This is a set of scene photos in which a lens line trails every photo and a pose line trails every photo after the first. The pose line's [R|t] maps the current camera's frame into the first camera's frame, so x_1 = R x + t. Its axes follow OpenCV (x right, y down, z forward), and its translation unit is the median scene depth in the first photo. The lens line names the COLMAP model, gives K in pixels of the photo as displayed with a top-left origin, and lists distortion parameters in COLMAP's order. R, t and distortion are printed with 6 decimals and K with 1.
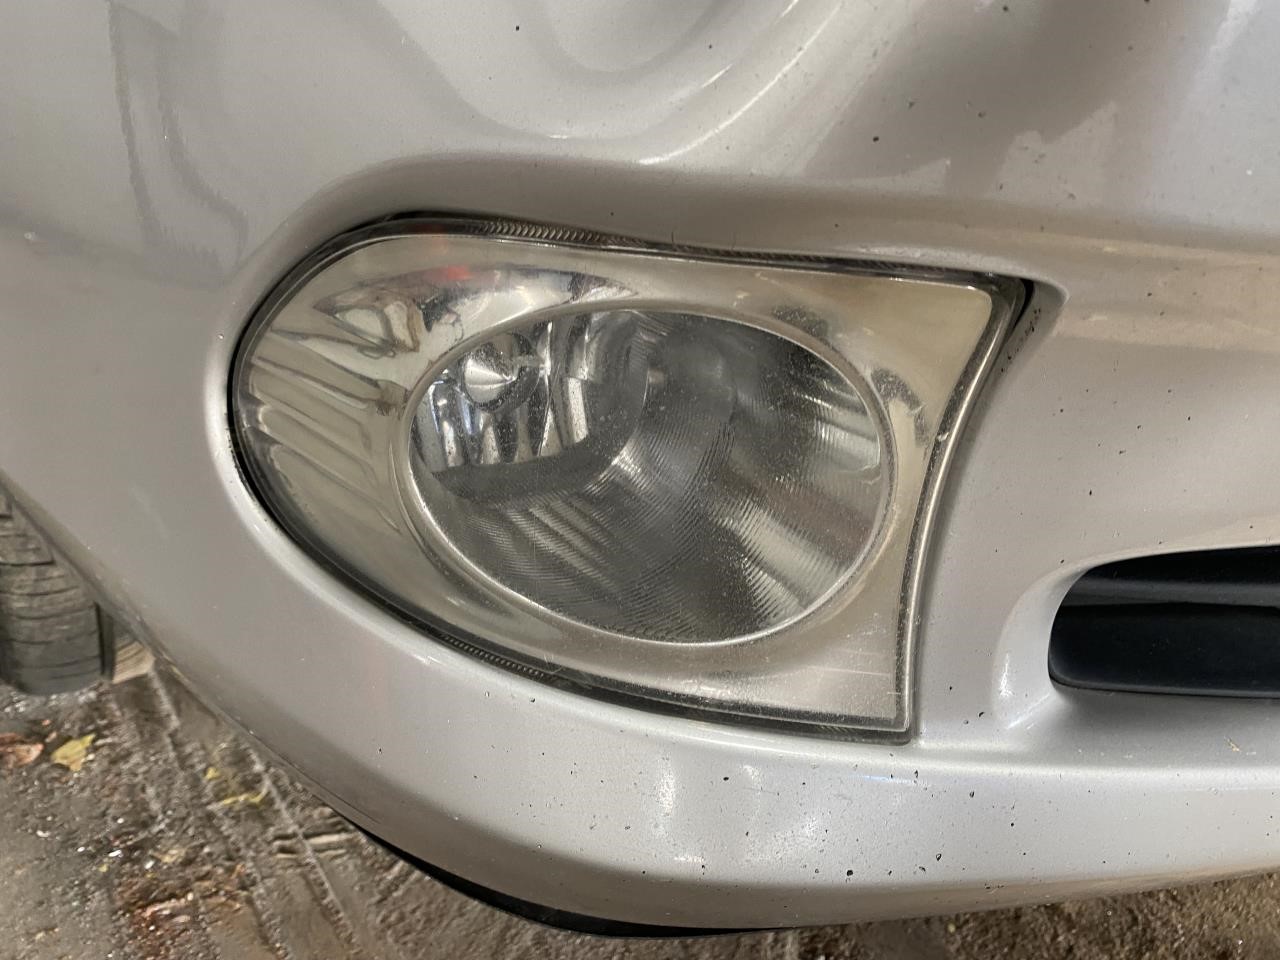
lens RADIAL K [[952.0, 0, 638.8], [0, 952.0, 480.5], [0, 0, 1]] dist [-0.005385, -0.003224]
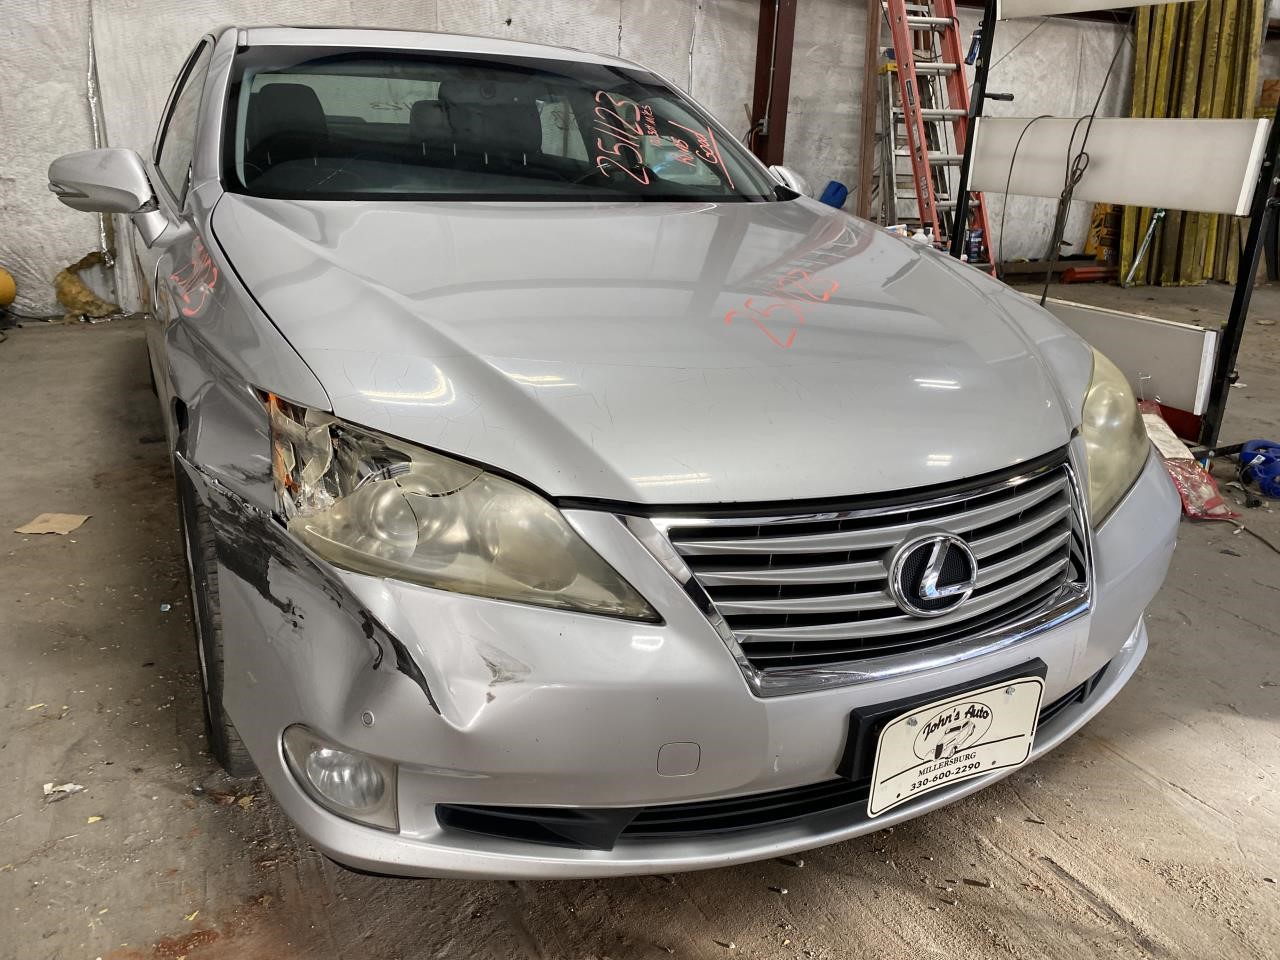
lens RADIAL K [[952.0, 0, 639.8], [0, 952.0, 476.5], [0, 0, 1]] dist [-0.005385, -0.003224]
pose [[0.981517, 0.068955, -0.178521, 1.001422], [-0.082394, 0.994209, -0.068984, -0.586869], [0.172731, 0.082418, 0.981515, -1.664517]]
